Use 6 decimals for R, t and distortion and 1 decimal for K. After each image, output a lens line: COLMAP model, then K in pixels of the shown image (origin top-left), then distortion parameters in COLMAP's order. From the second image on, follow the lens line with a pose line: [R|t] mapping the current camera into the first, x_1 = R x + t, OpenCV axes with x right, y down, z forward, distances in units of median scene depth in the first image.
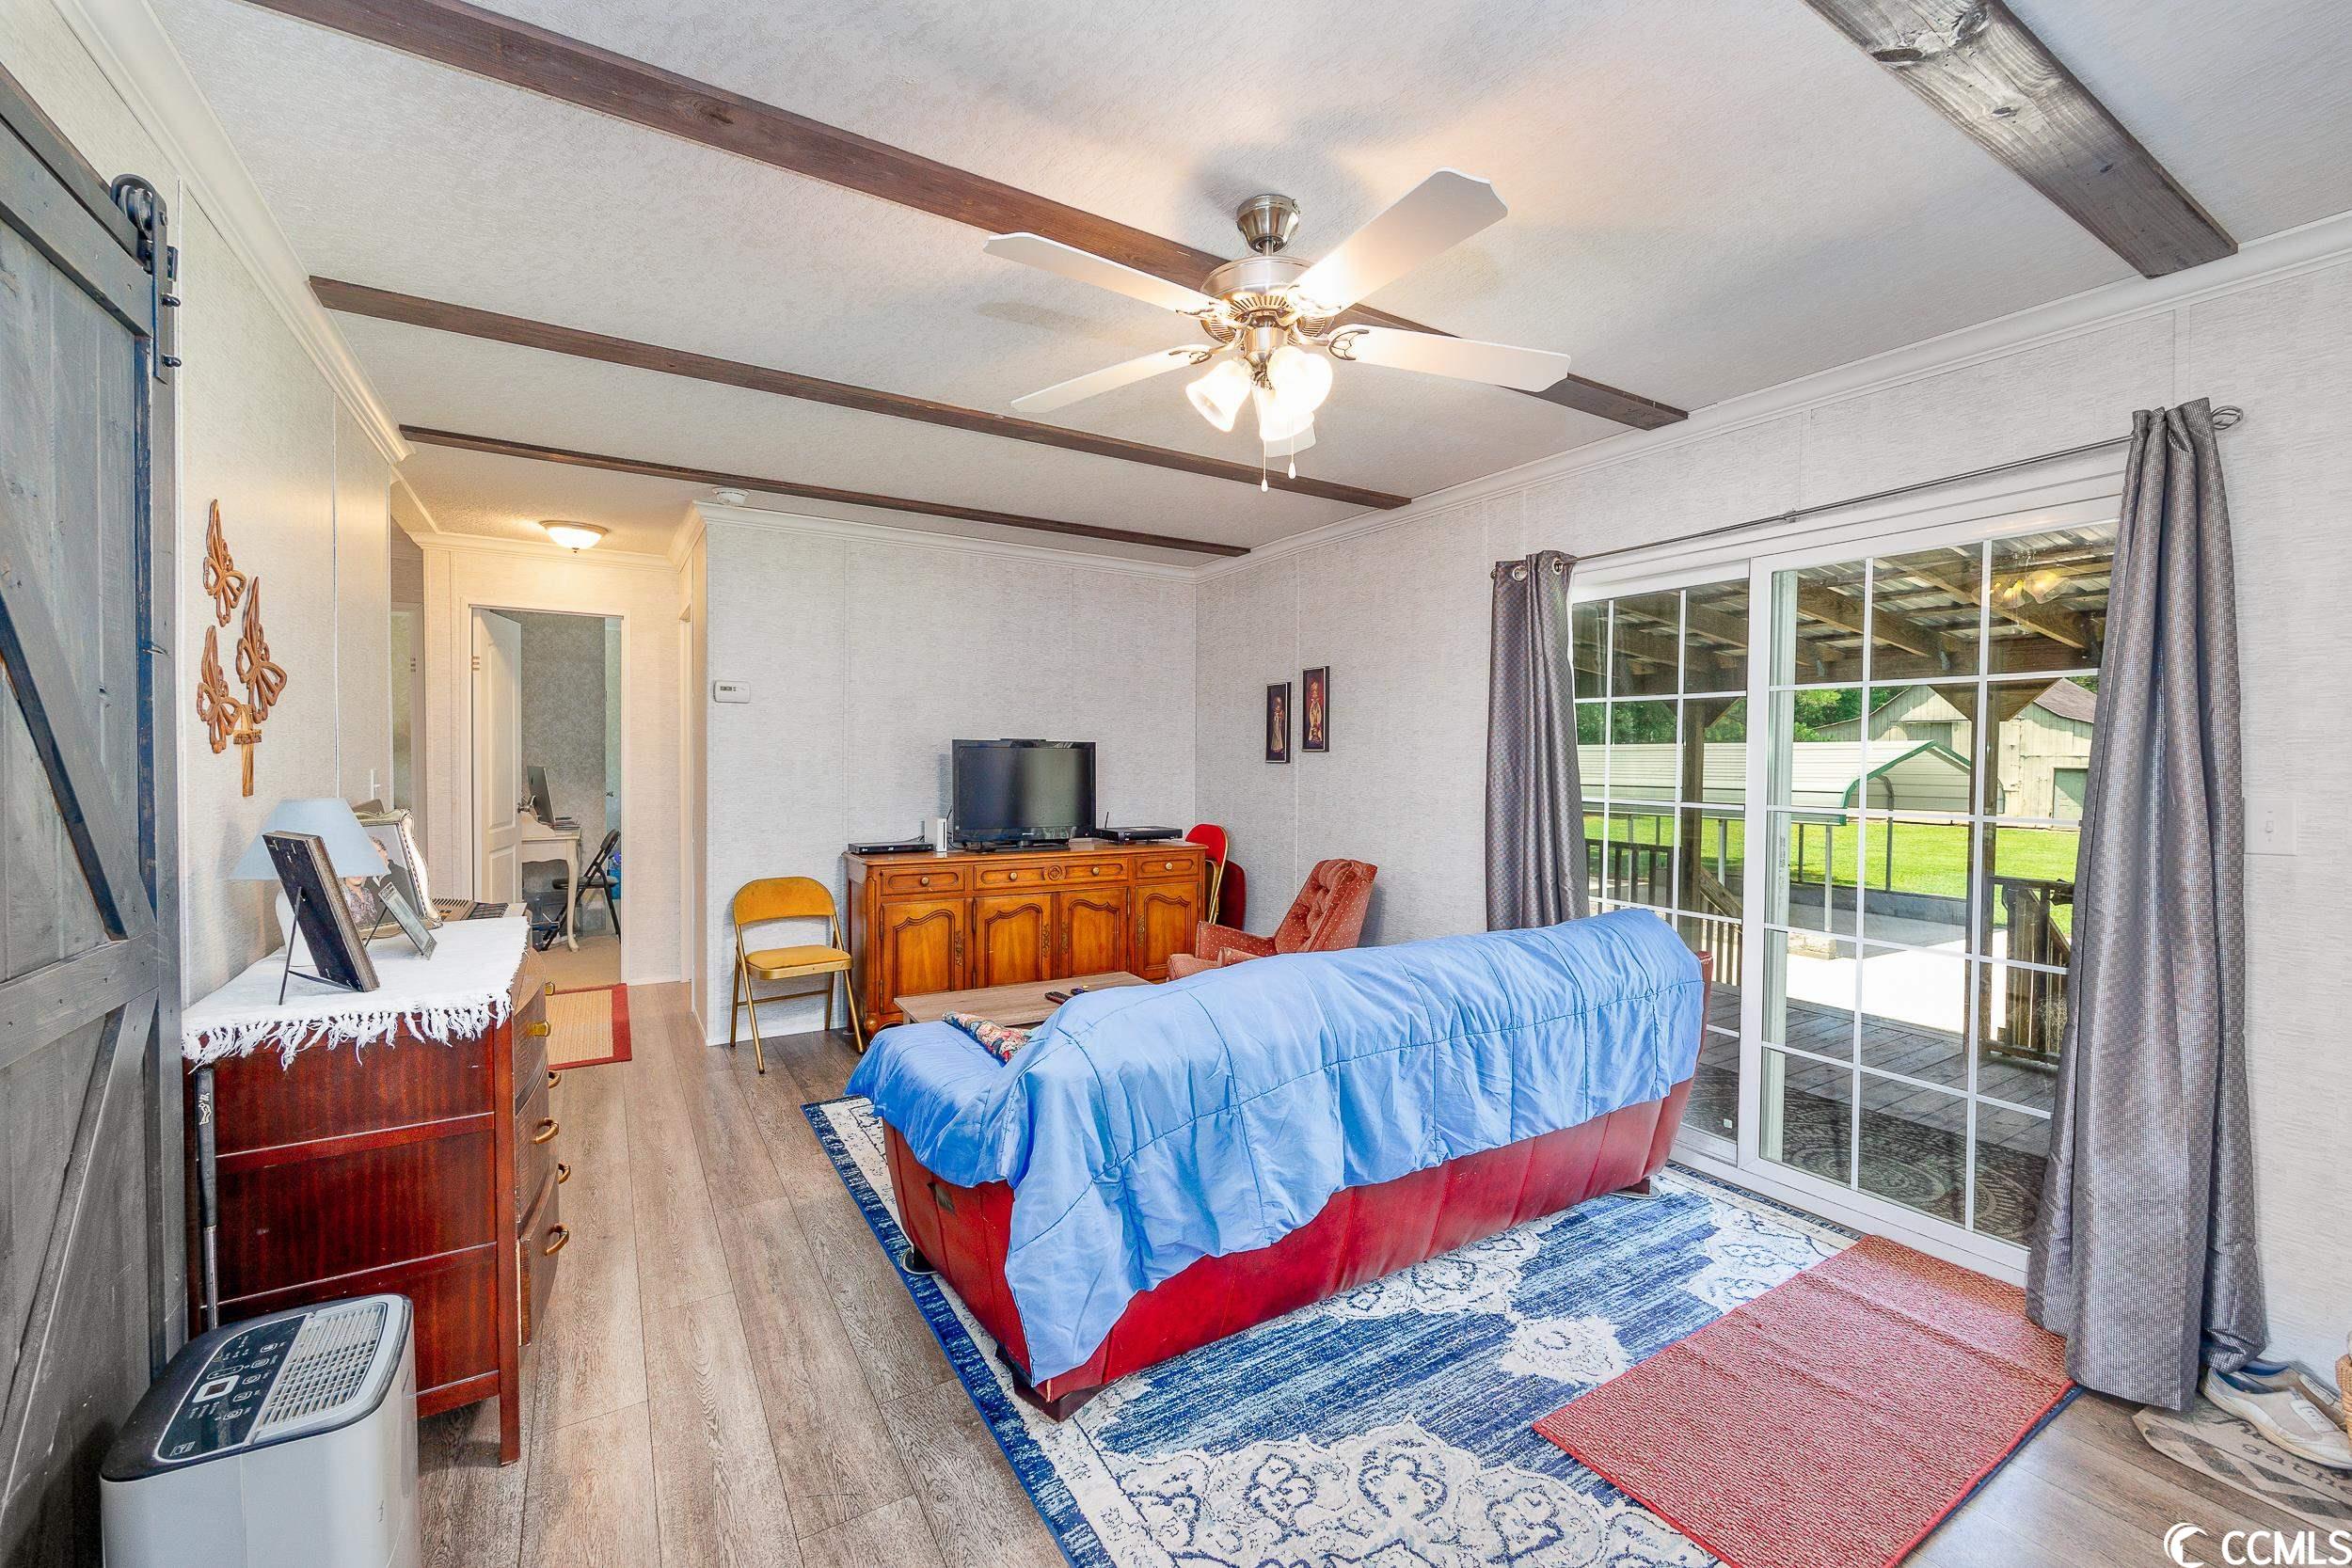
lens RADIAL K [[946.0, 0, 1176.0], [0, 946.0, 784.0], [0, 0, 1]] dist [0.000295, 0.000022]
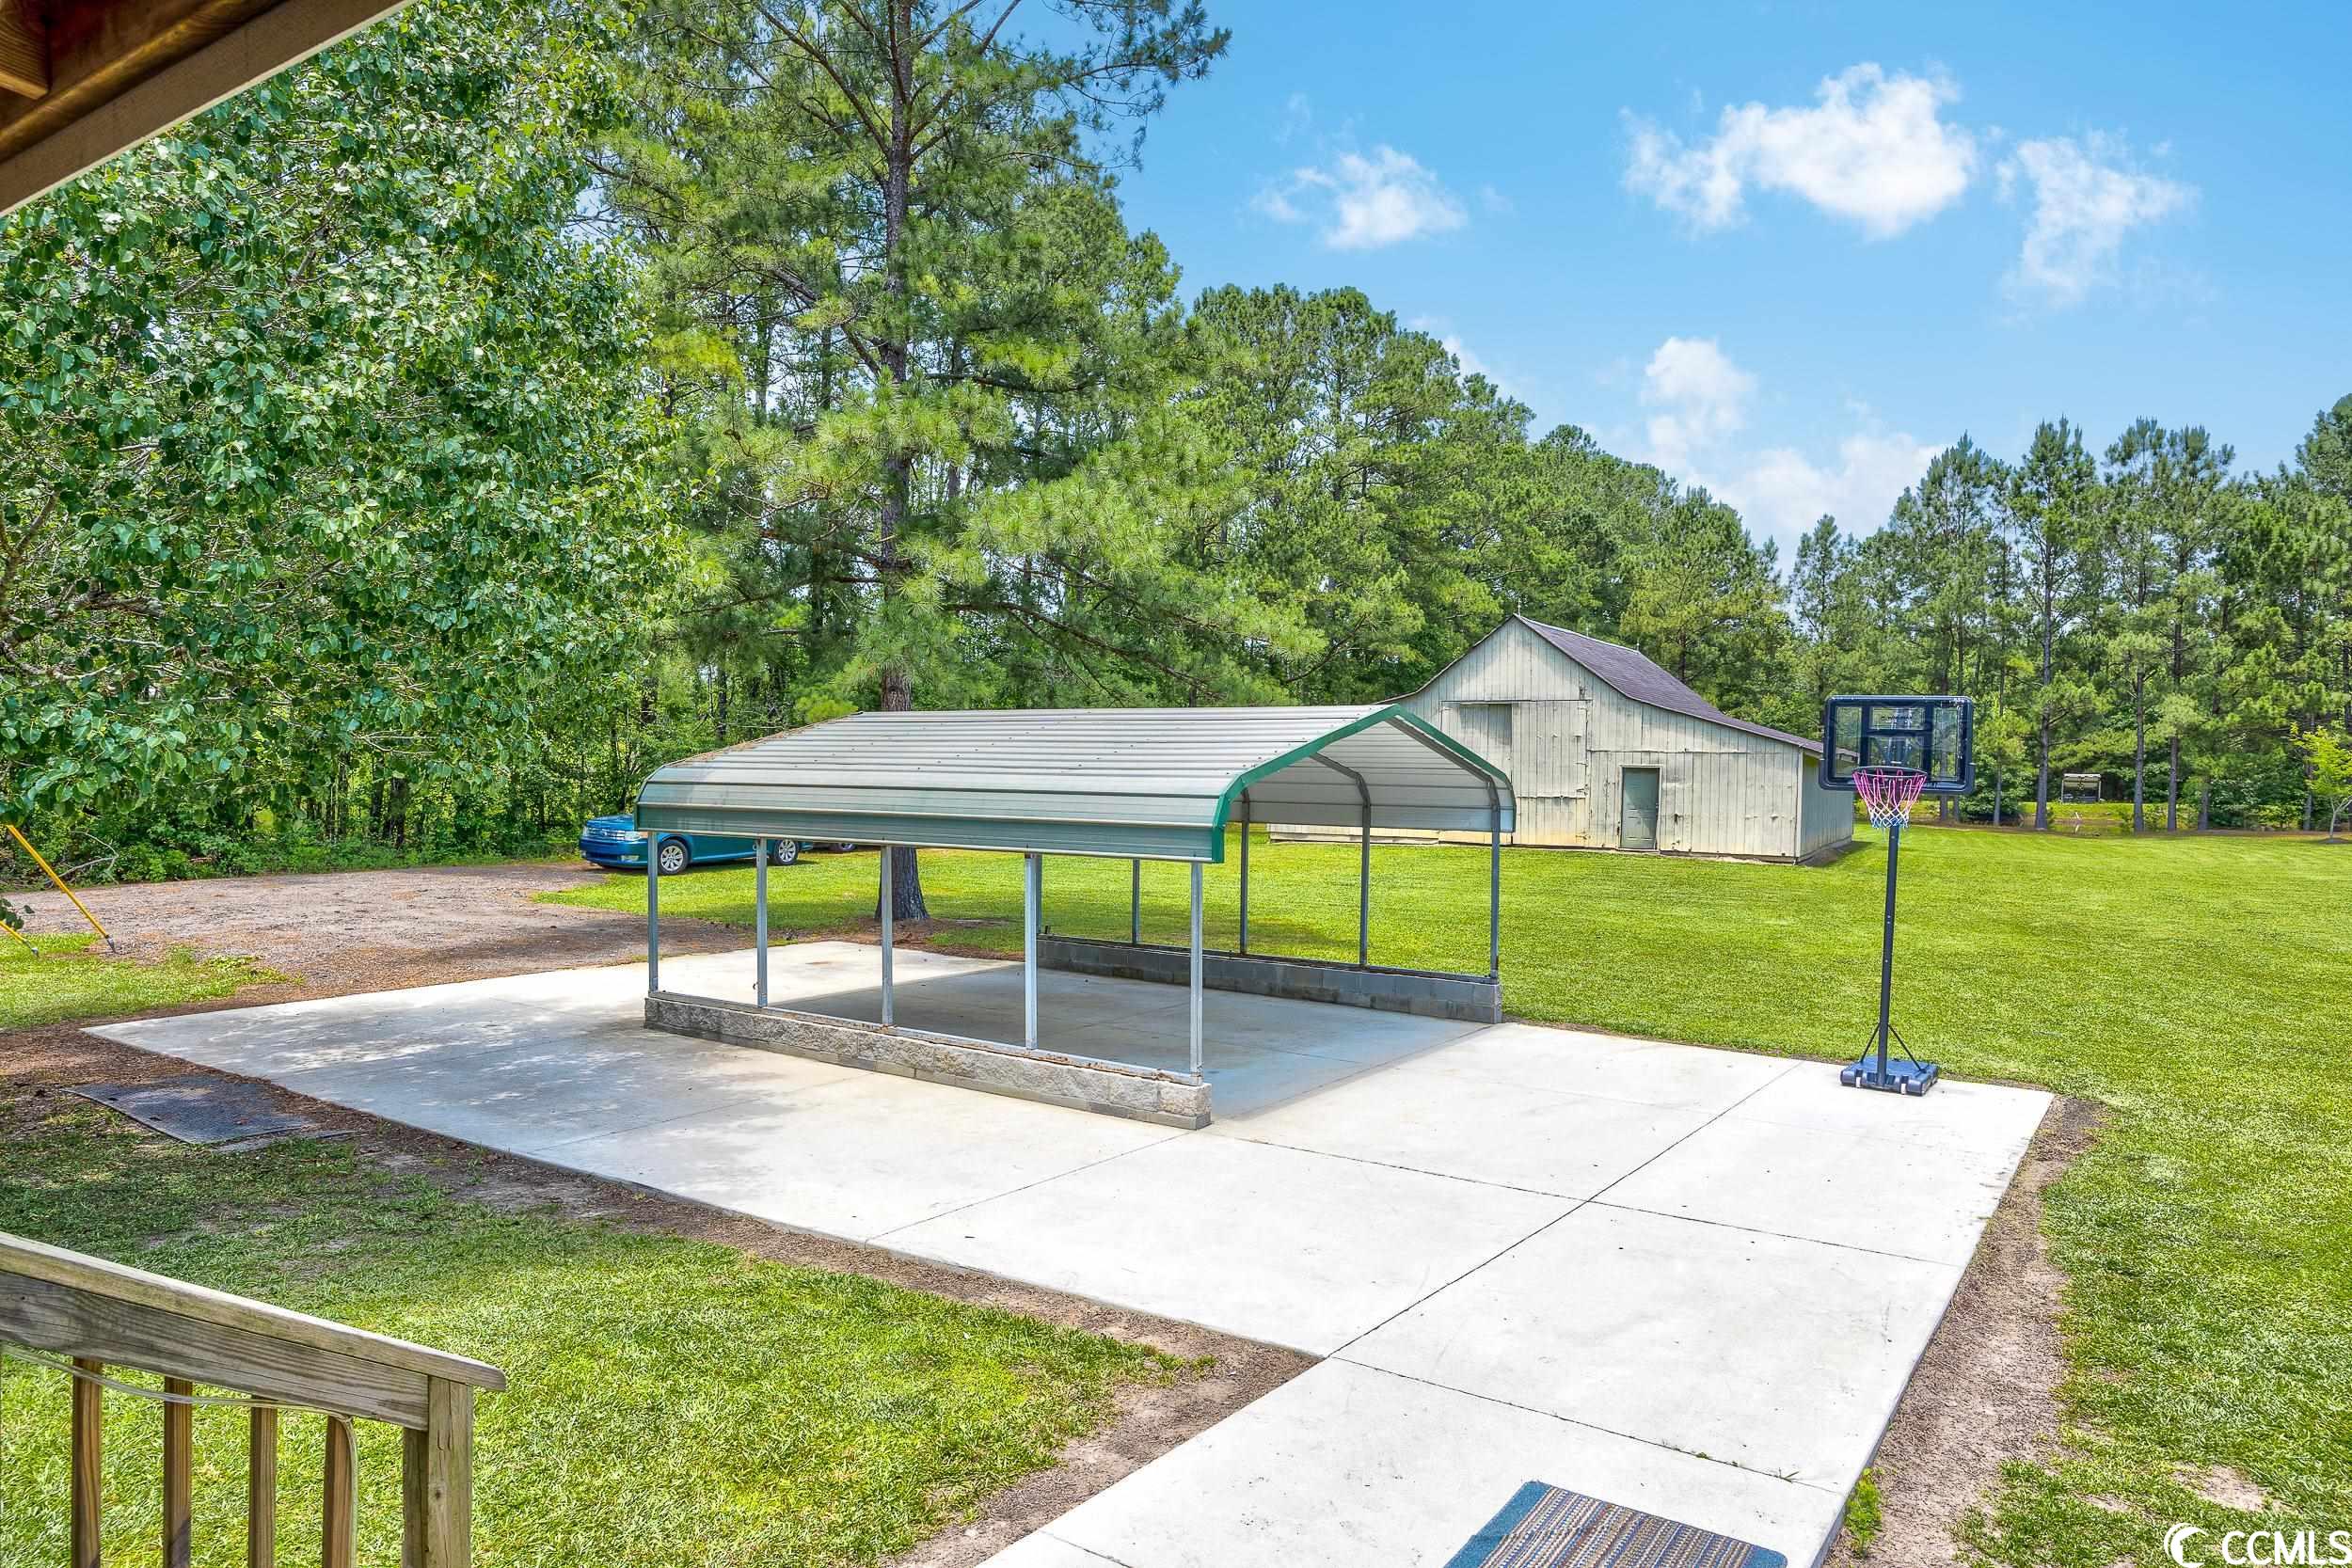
lens RADIAL K [[1466.5, 0, 1176.0], [0, 1466.5, 784.0], [0, 0, 1]] dist [-0.000072, -0.000015]
pose [[0.908201, -0.004377, 0.418511, 0.267711], [0.009568, 0.999901, -0.010306, 0.007855], [-0.418424, 0.013365, 0.908153, 0.223144]]
